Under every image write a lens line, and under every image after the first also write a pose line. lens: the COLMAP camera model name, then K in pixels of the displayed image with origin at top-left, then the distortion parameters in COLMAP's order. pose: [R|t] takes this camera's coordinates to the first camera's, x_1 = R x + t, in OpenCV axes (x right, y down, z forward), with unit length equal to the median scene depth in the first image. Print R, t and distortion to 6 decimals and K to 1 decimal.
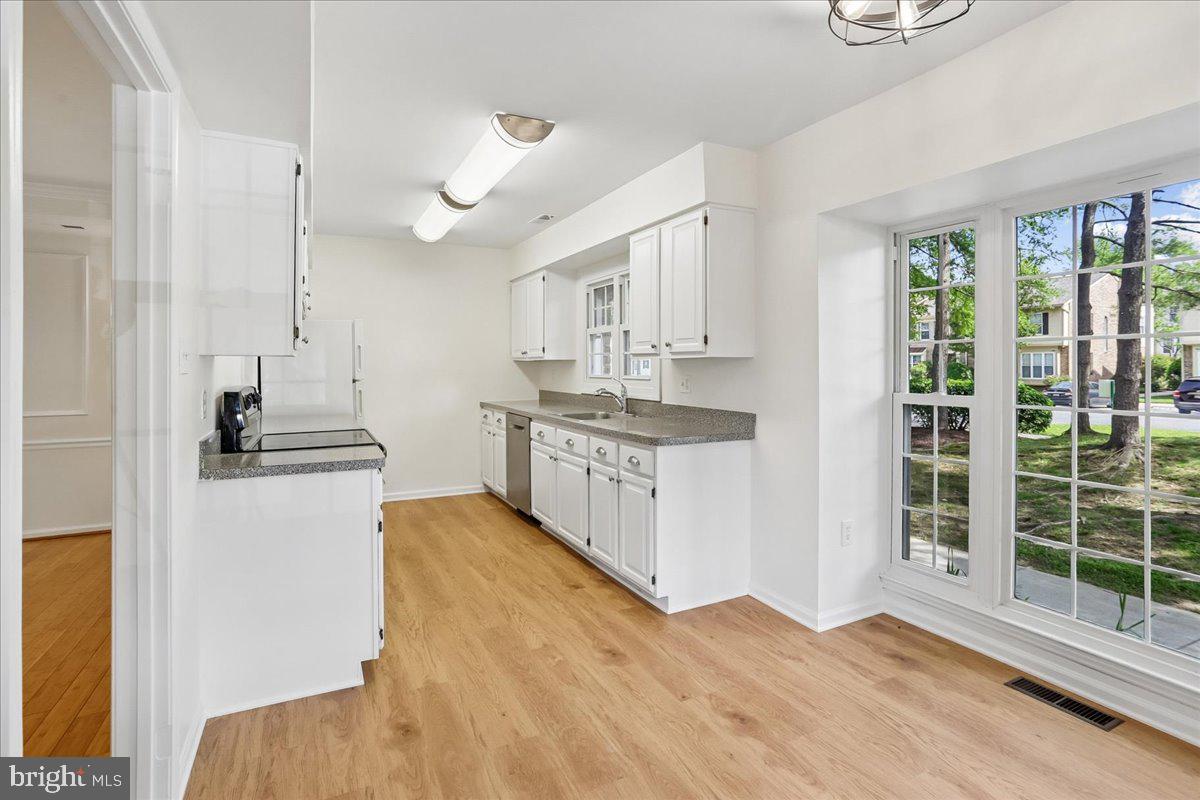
lens RADIAL K [[582.5, 0, 607.0], [0, 582.5, 367.7], [0, 0, 1]] dist [-0.032203, 0.012173]
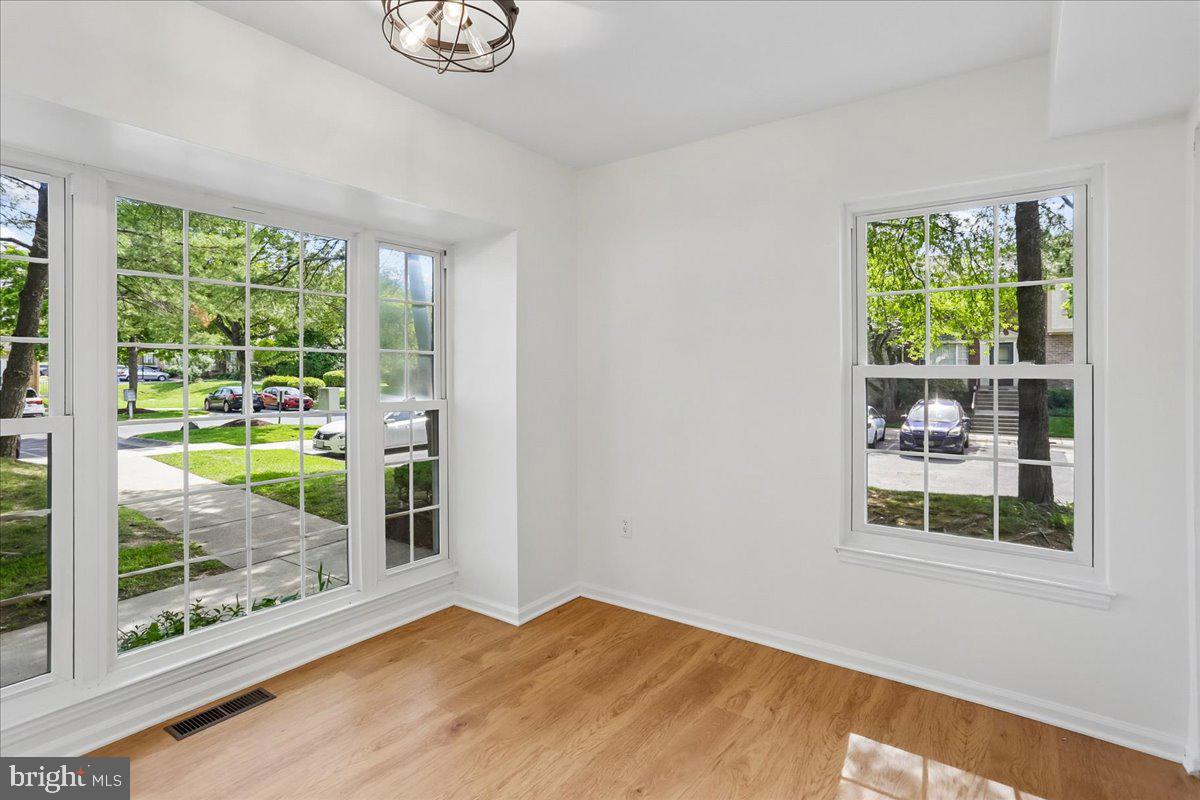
lens RADIAL K [[582.5, 0, 587.7], [0, 582.5, 374.4], [0, 0, 1]] dist [-0.032203, 0.012173]
pose [[-0.454136, 0.005421, 0.890916, -0.348613], [0.011603, 0.999933, -0.000170, 0.002430], [-0.890857, 0.010260, -0.454168, 0.789577]]
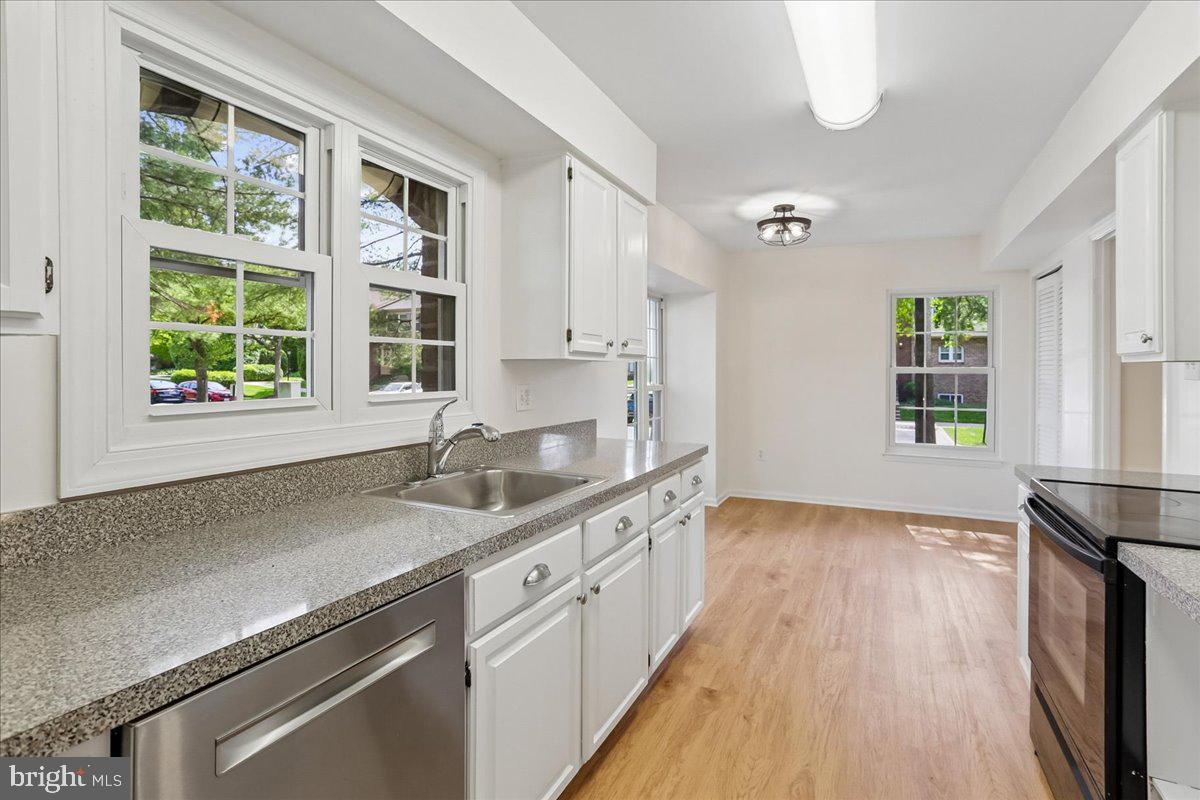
lens RADIAL K [[582.5, 0, 607.2], [0, 582.5, 369.8], [0, 0, 1]] dist [-0.032203, 0.012173]
pose [[-0.605850, 0.002668, 0.795575, -0.772506], [0.004742, 0.999989, 0.000258, -0.006370], [-0.795565, 0.003929, -0.605855, 2.231850]]
